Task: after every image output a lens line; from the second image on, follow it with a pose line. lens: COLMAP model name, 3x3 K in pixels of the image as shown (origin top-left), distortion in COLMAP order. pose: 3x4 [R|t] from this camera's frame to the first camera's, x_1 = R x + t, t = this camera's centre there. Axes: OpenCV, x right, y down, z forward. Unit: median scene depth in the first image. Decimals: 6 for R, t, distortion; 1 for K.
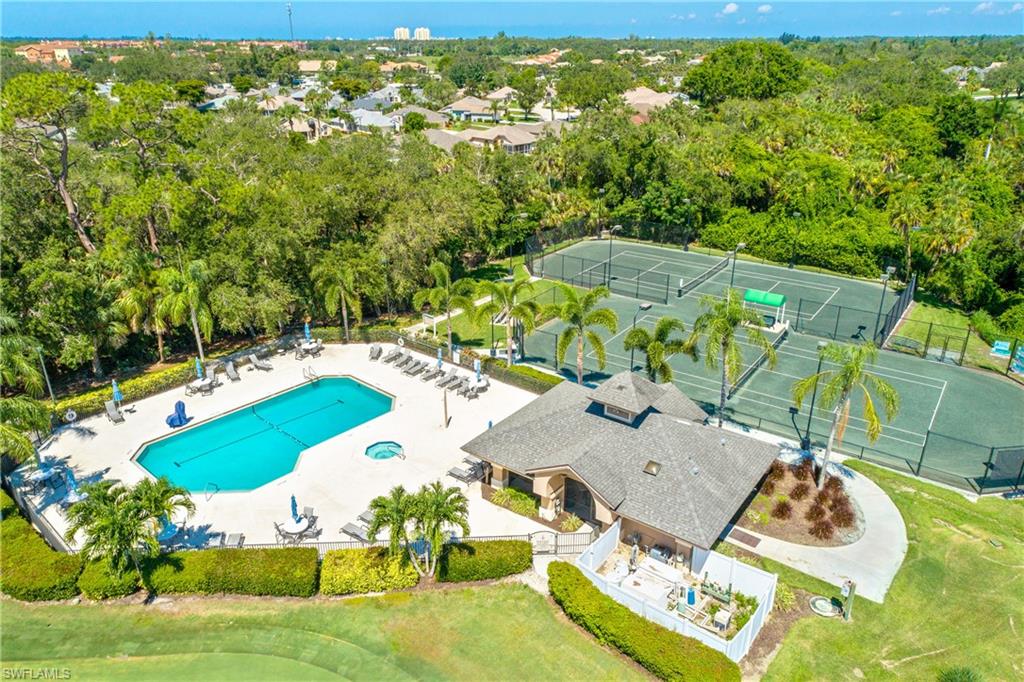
lens RADIAL K [[705.6, 0, 512.0], [0, 705.6, 341.0], [0, 0, 1]] dist [0.002034, 0.002041]
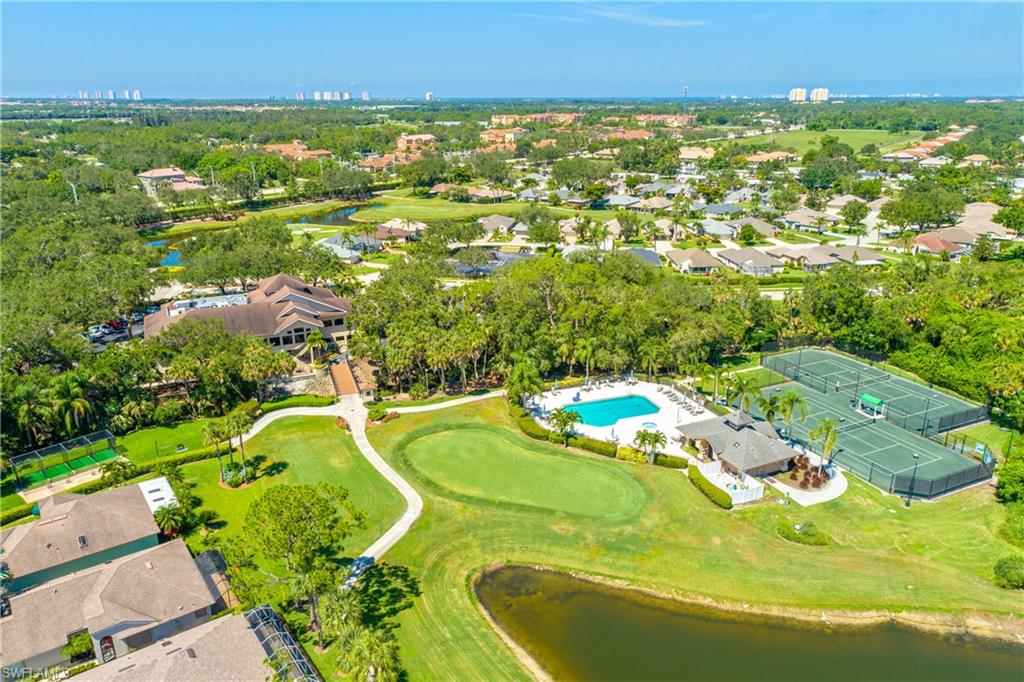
lens RADIAL K [[705.6, 0, 512.0], [0, 705.6, 341.0], [0, 0, 1]] dist [0.002034, 0.002041]
pose [[0.871711, 0.153540, -0.465344, 0.415846], [-0.183899, 0.982737, -0.020237, -0.001021], [0.454203, 0.103217, 0.884899, -1.198920]]
